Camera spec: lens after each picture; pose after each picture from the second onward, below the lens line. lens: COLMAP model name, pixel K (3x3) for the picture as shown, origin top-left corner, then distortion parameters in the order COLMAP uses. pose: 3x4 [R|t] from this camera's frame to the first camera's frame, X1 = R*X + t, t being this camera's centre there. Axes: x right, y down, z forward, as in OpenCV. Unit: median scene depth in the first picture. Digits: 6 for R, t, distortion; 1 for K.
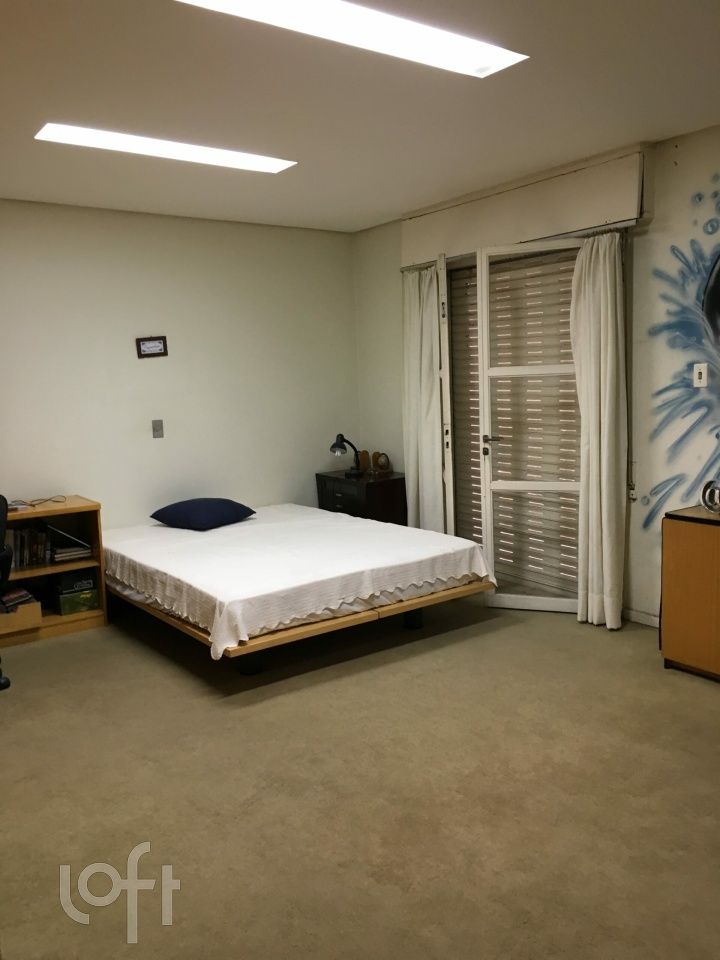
lens RADIAL K [[825.9, 0, 360.0], [0, 825.9, 480.0], [0, 0, 1]] dist [0.092752, -0.101999]
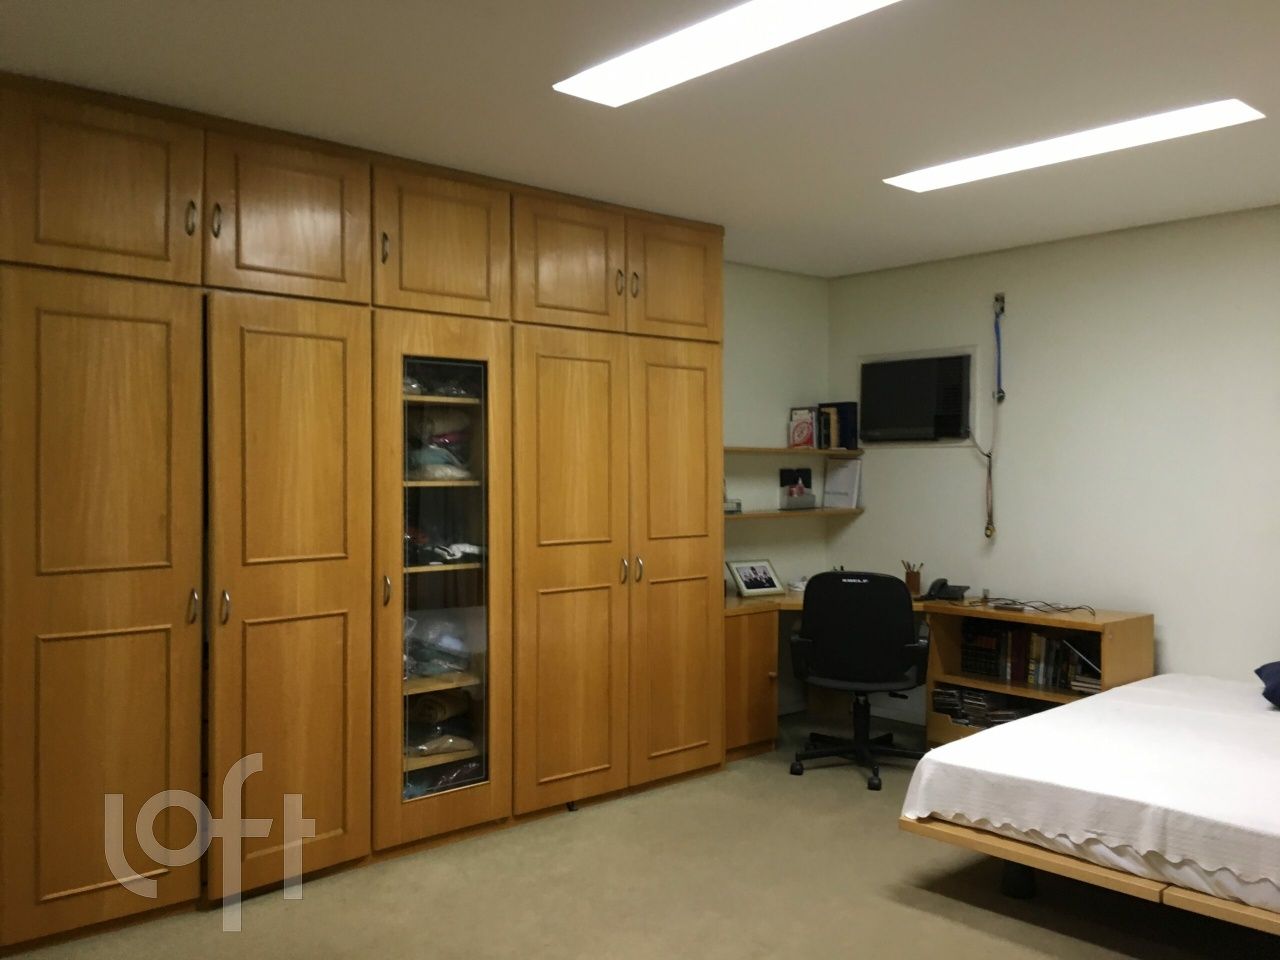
lens RADIAL K [[1101.2, 0, 640.0], [0, 1101.2, 480.0], [0, 0, 1]] dist [0.092752, -0.101999]
pose [[0.107290, 0.043738, -0.993265, 0.710986], [-0.130132, 0.991055, 0.029584, -0.085094], [0.985675, 0.126081, 0.112022, 0.550786]]
